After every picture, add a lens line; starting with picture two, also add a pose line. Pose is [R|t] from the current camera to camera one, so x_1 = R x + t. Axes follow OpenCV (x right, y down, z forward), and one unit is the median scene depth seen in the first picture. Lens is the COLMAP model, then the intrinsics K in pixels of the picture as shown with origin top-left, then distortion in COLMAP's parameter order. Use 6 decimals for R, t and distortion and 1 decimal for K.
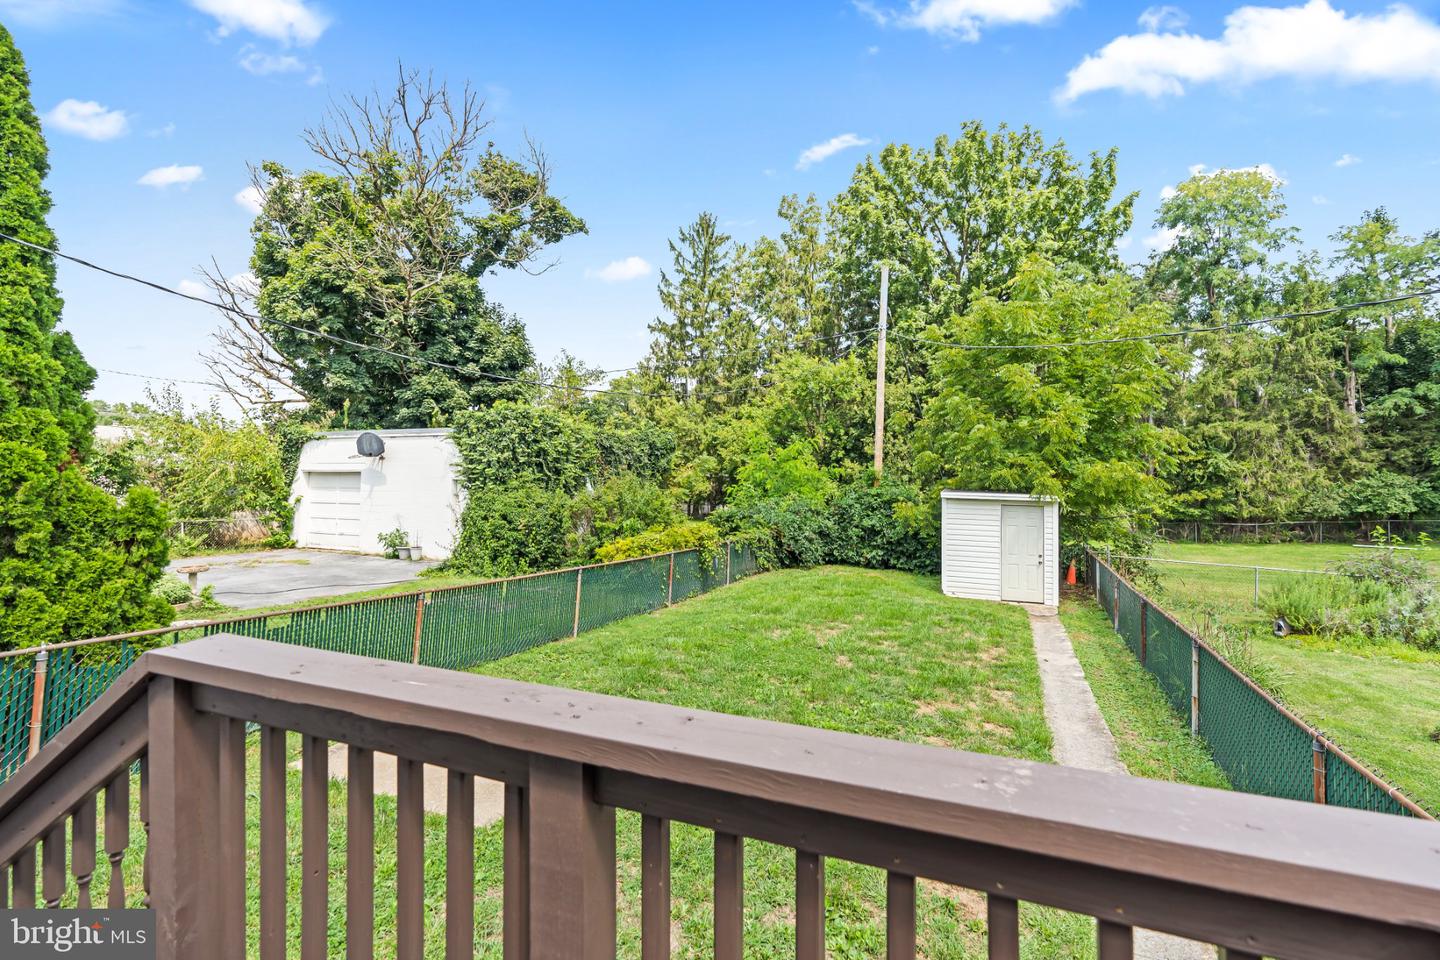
lens RADIAL K [[656.1, 0, 718.7], [0, 656.1, 479.7], [0, 0, 1]] dist [-0.005172, 0.001201]
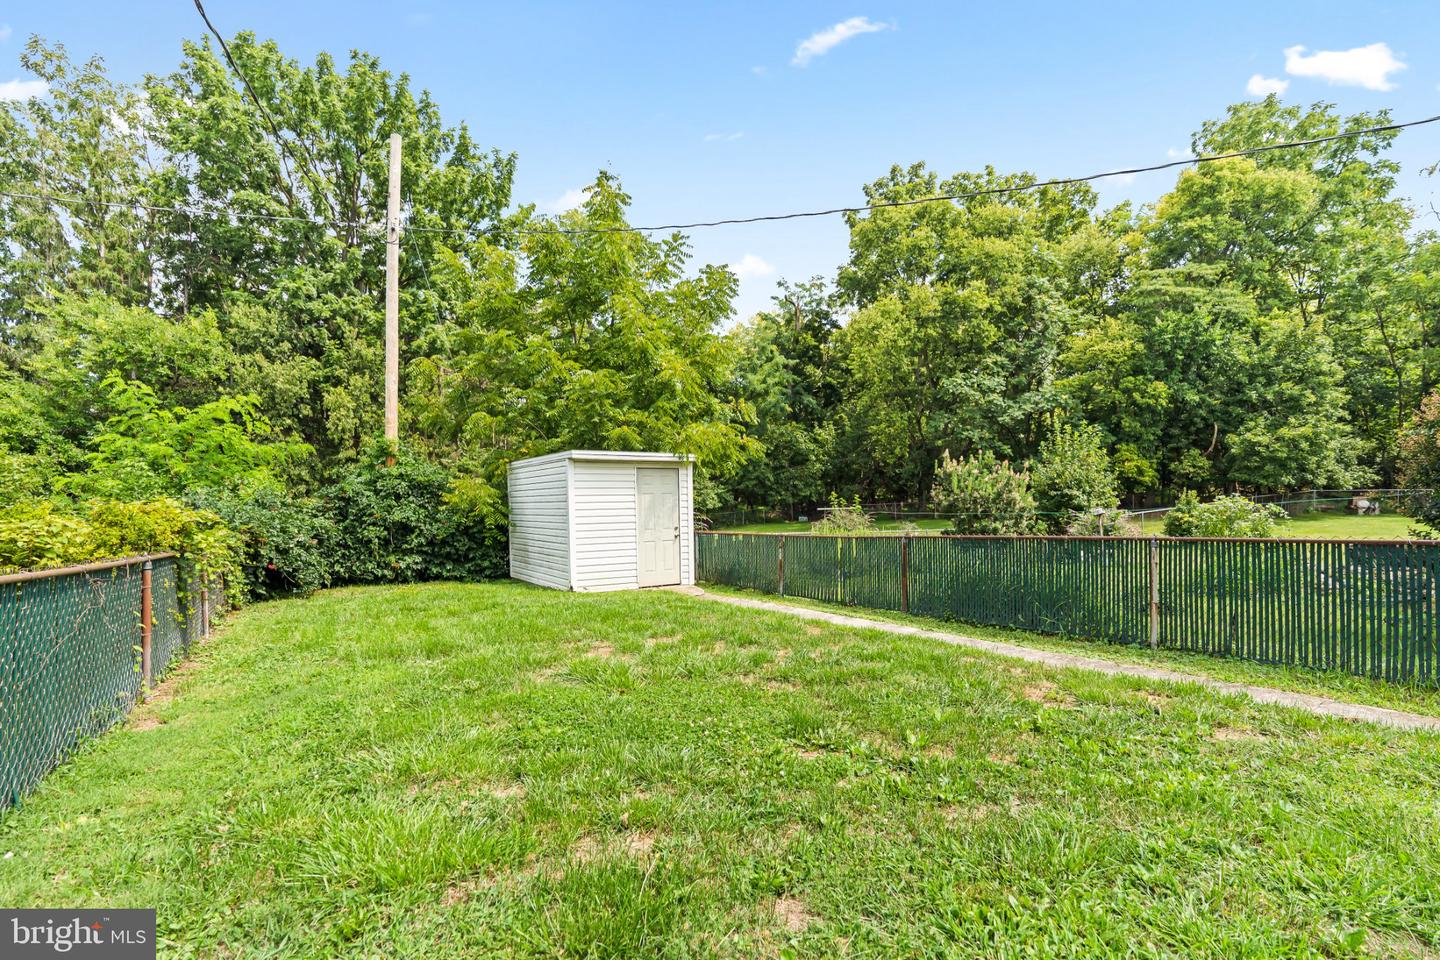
lens RADIAL K [[660.6, 0, 717.9], [0, 660.6, 532.7], [0, 0, 1]] dist [-0.003603, -0.000188]
pose [[0.592932, -0.064660, 0.802652, -0.118243], [0.036896, 0.997906, 0.053134, 0.058468], [-0.804407, -0.001891, 0.594076, 0.333937]]
